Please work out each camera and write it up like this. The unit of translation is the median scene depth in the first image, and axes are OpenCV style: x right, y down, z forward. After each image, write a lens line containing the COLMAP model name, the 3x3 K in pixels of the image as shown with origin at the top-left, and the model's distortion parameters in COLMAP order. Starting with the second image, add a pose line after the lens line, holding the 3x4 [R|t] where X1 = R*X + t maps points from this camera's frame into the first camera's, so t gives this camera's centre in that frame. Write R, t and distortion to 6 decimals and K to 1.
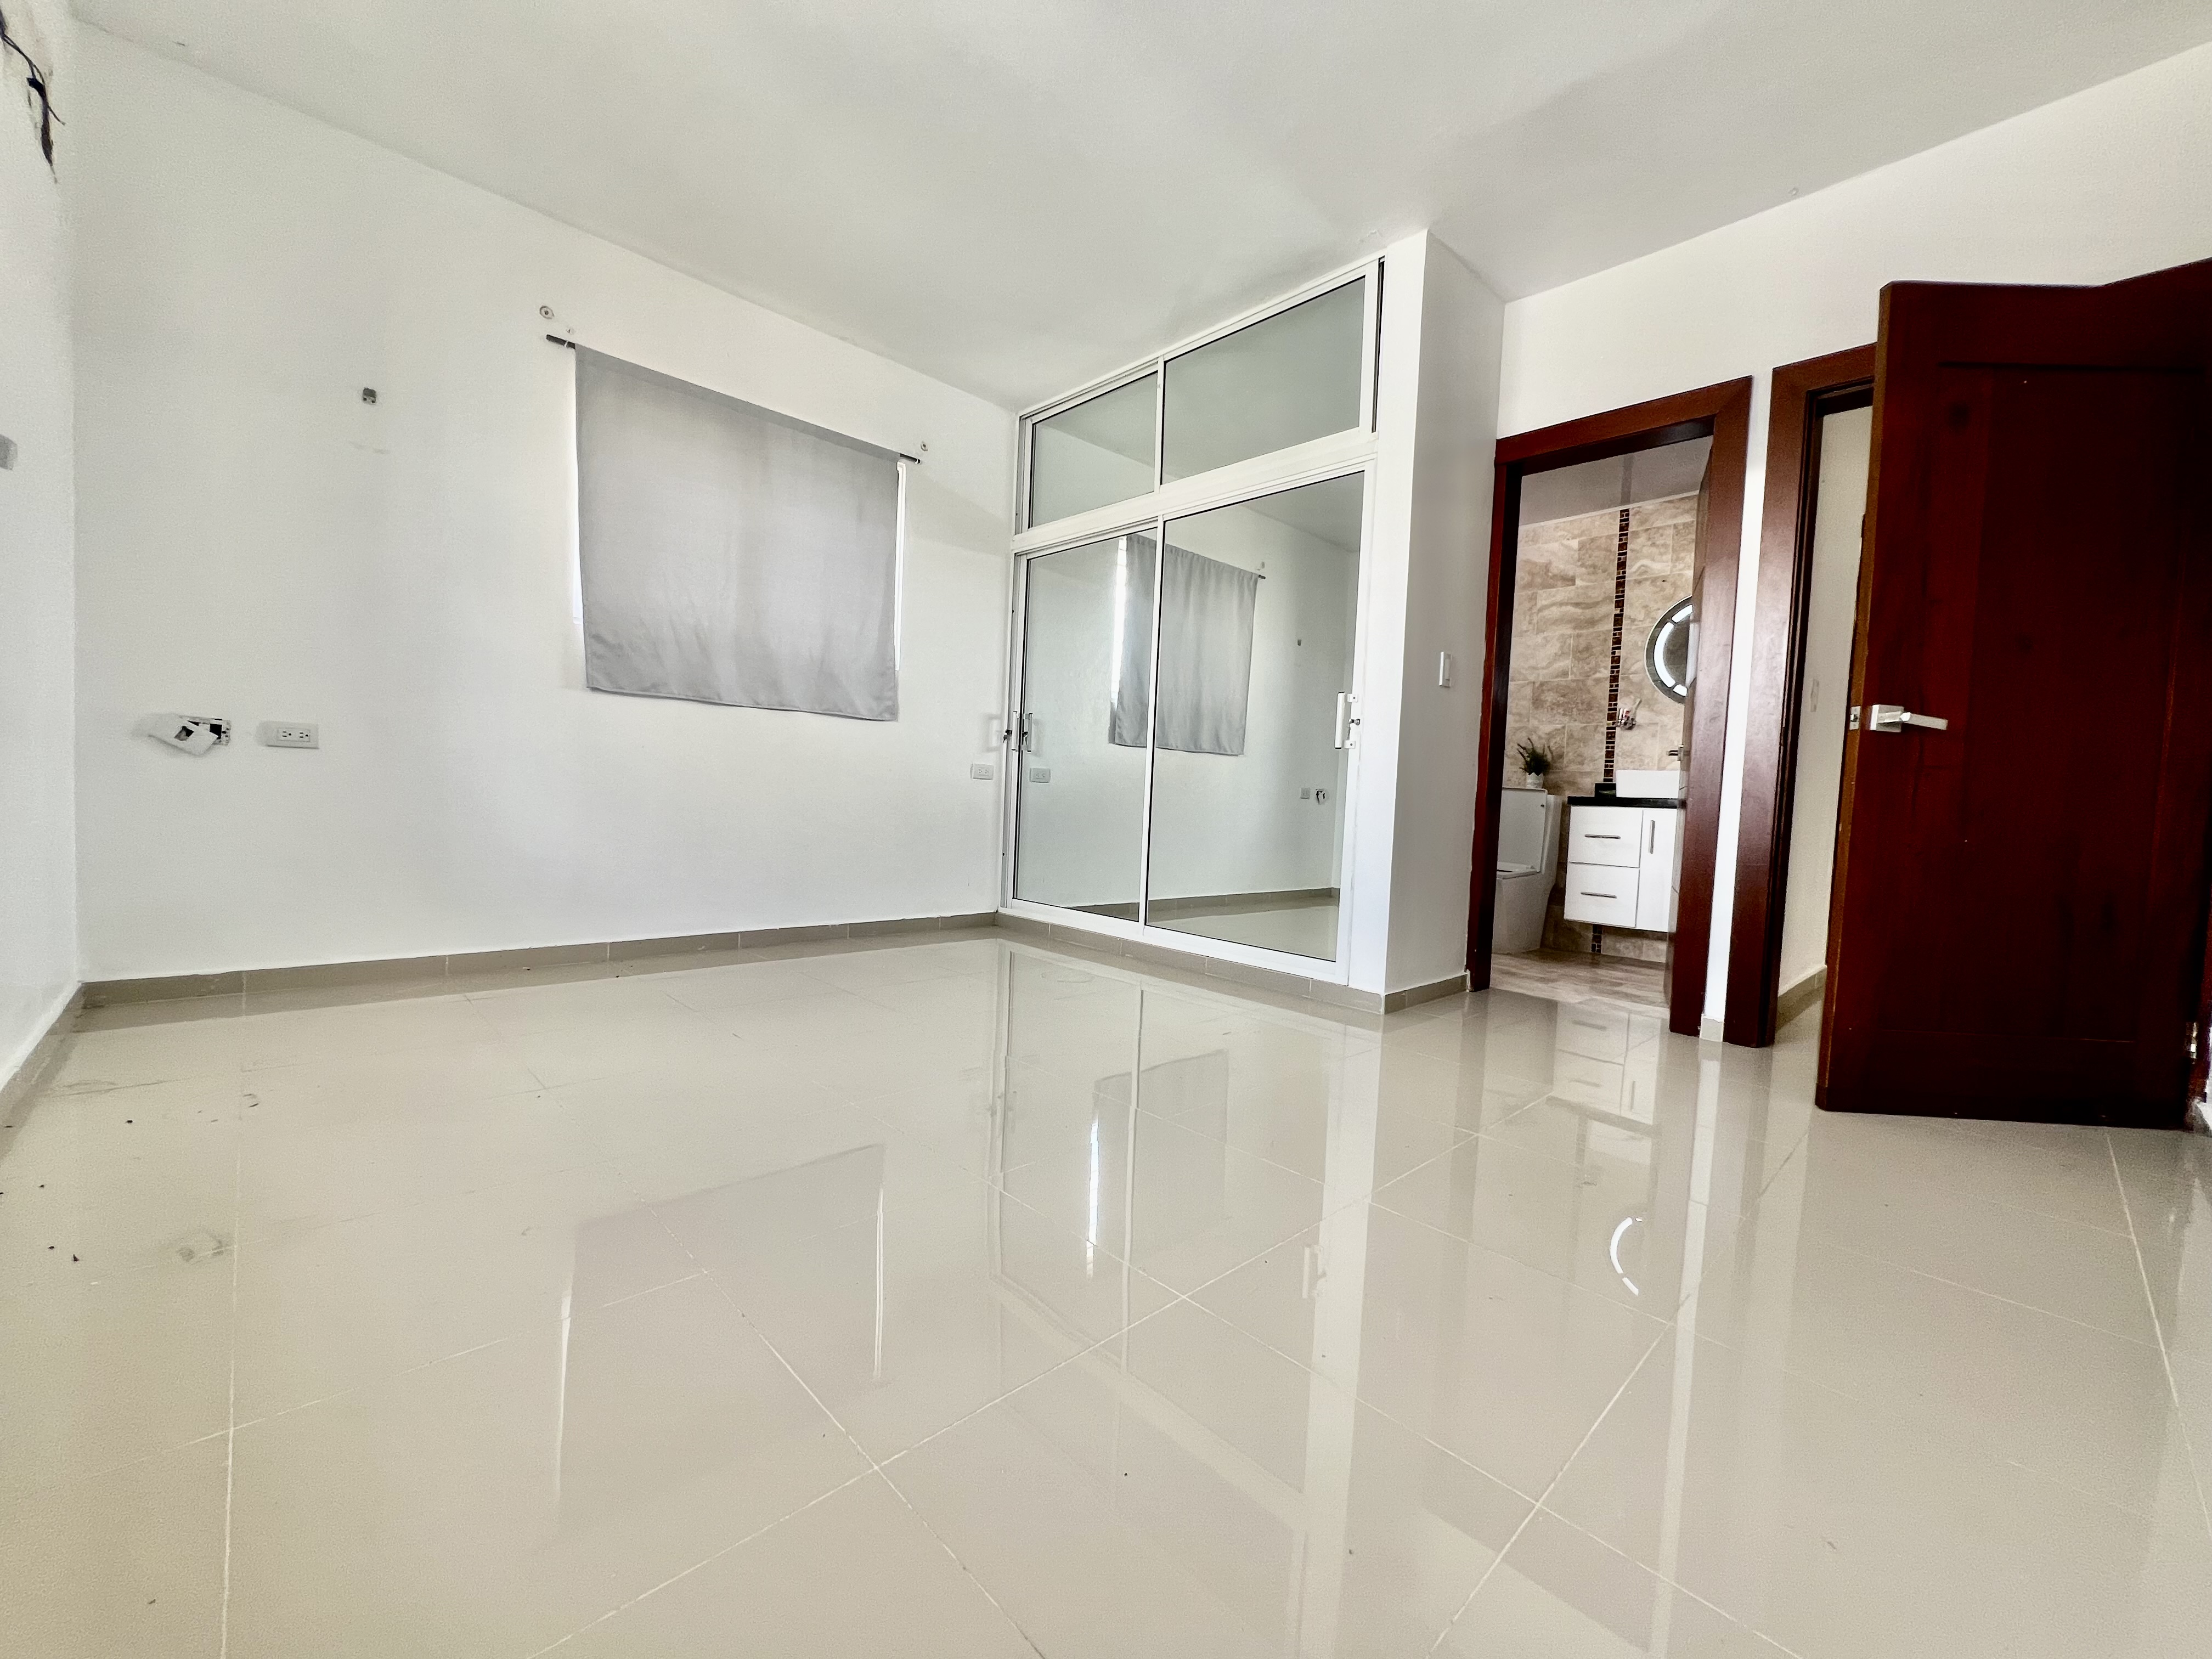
lens RADIAL K [[891.2, 0, 1106.0], [0, 891.2, 829.5], [0, 0, 1]] dist [0.000137, 0.000030]
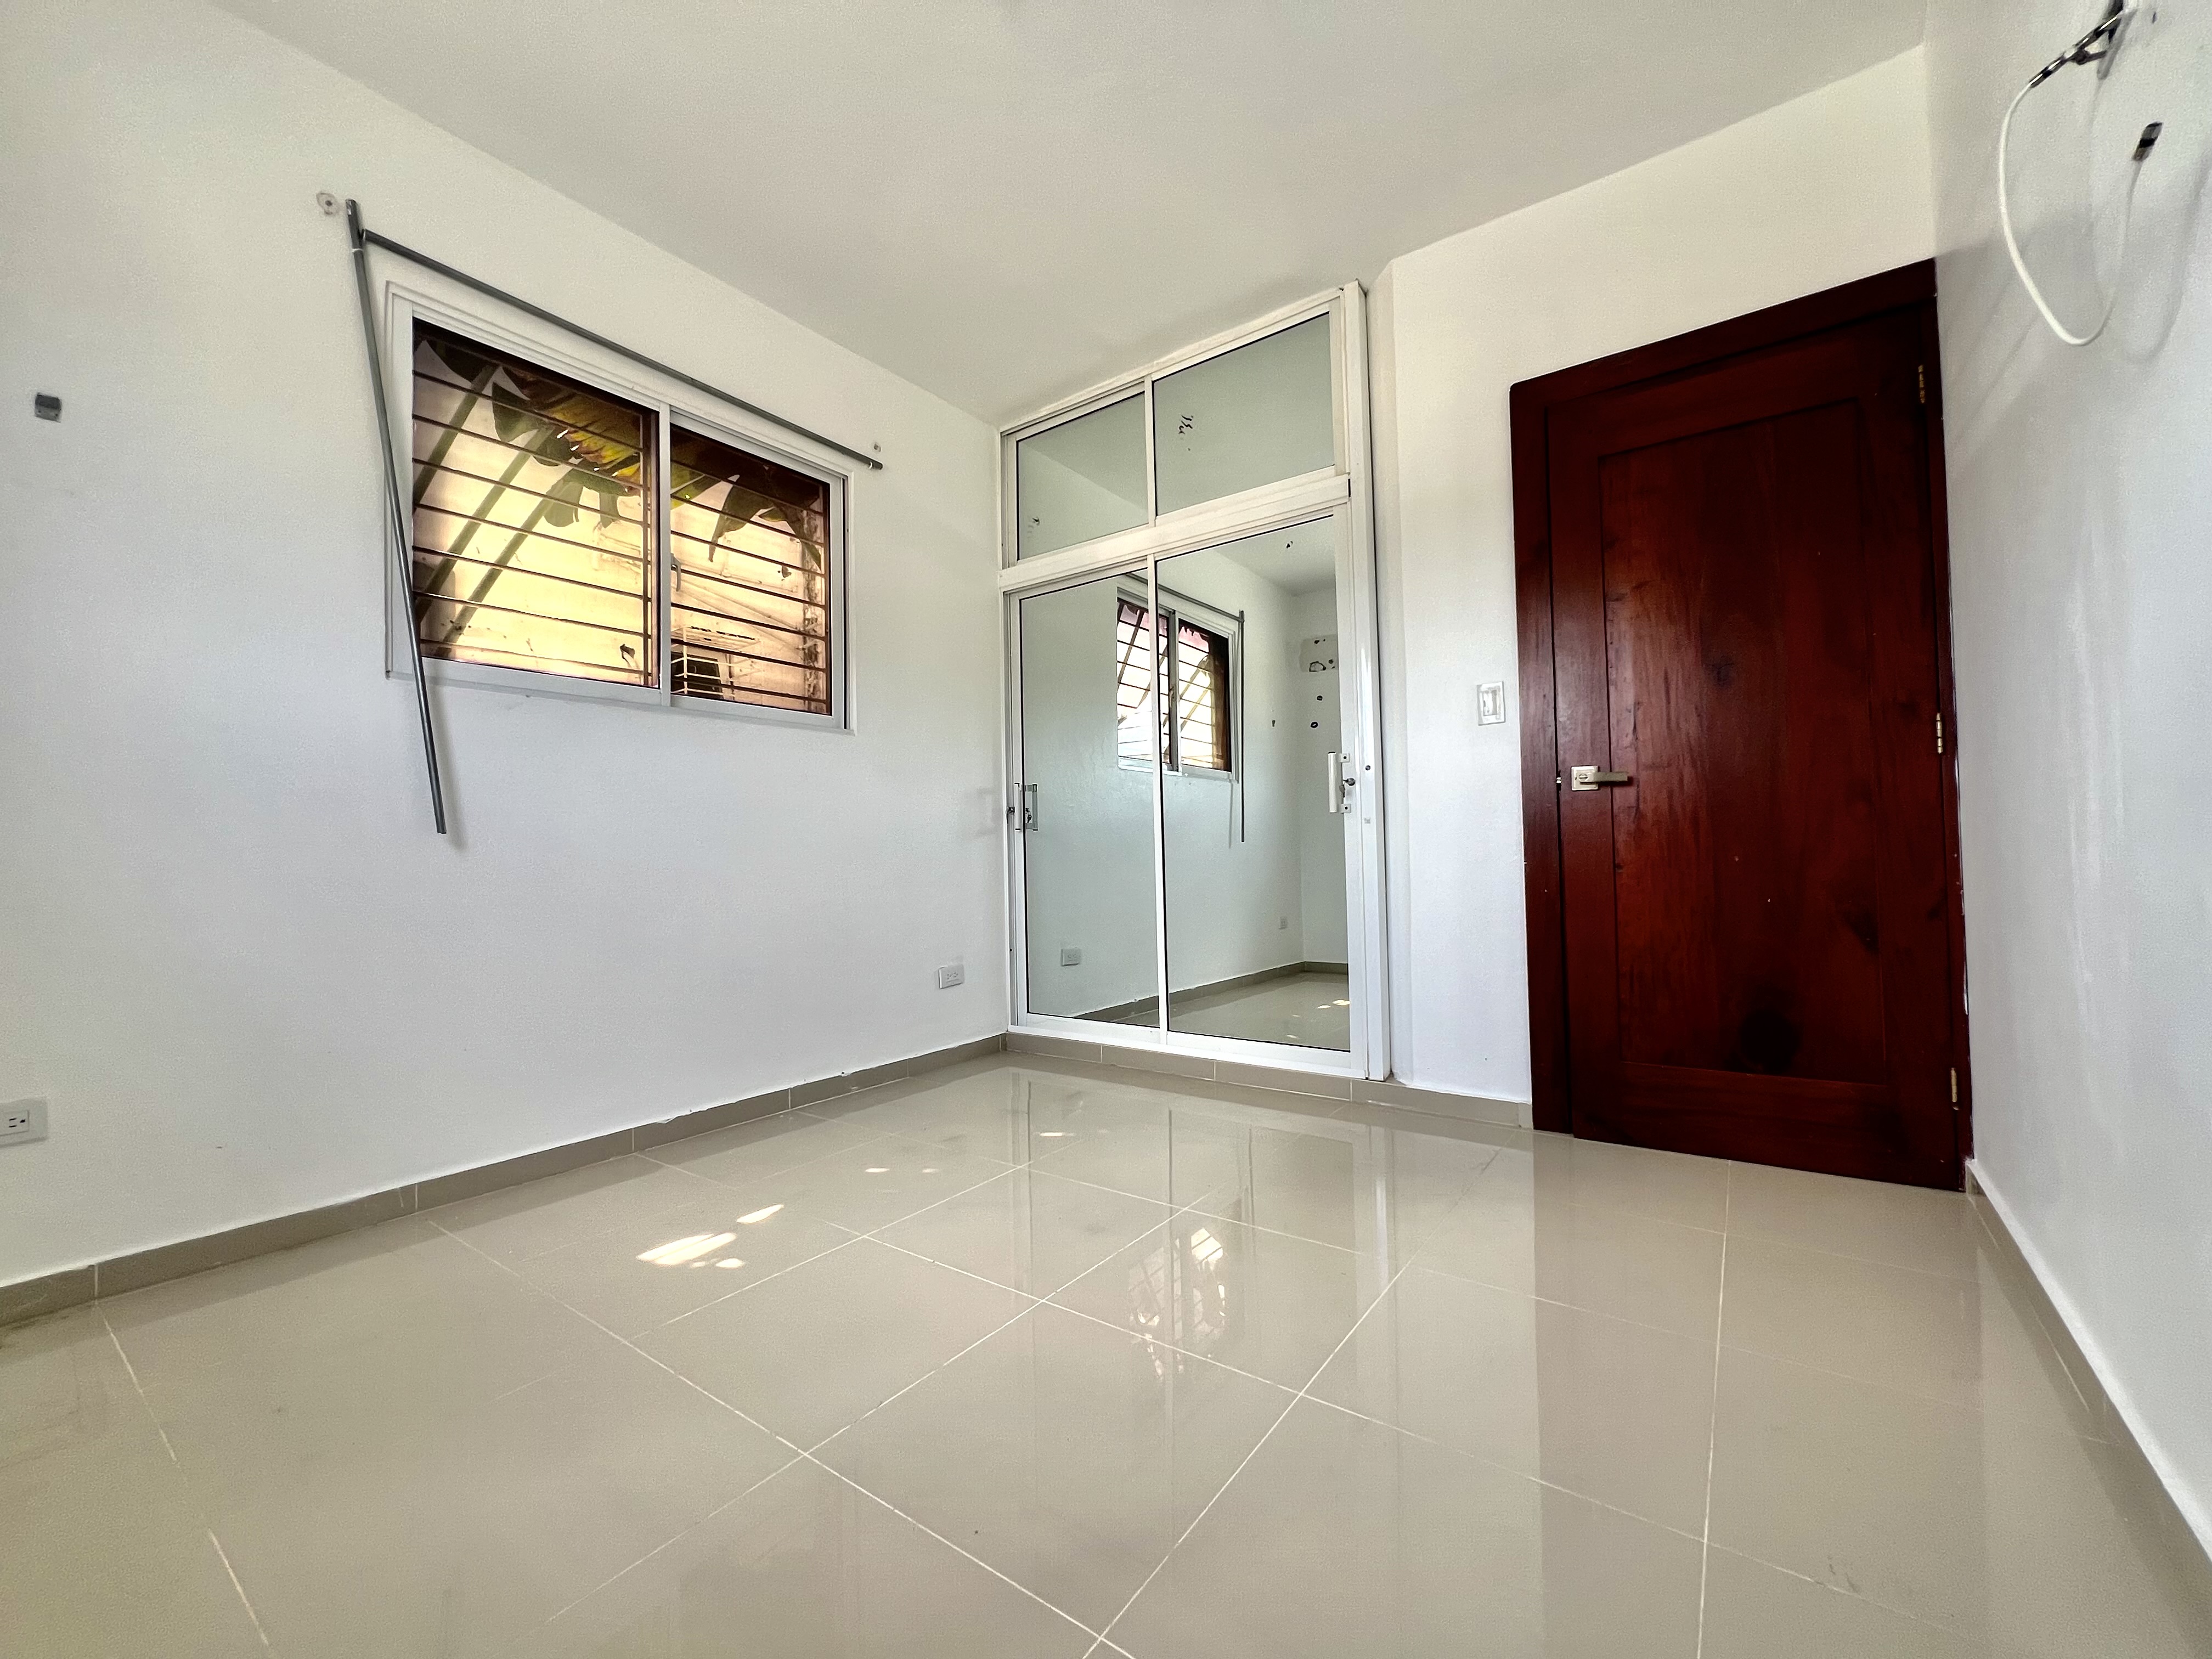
lens RADIAL K [[881.6, 0, 1106.0], [0, 881.6, 829.5], [0, 0, 1]] dist [0.016211, 0.000025]
pose [[0.982610, -0.049609, 0.178931, -0.163993], [0.062999, 0.995560, -0.069940, -0.028083], [-0.174667, 0.079996, 0.981373, 0.195073]]
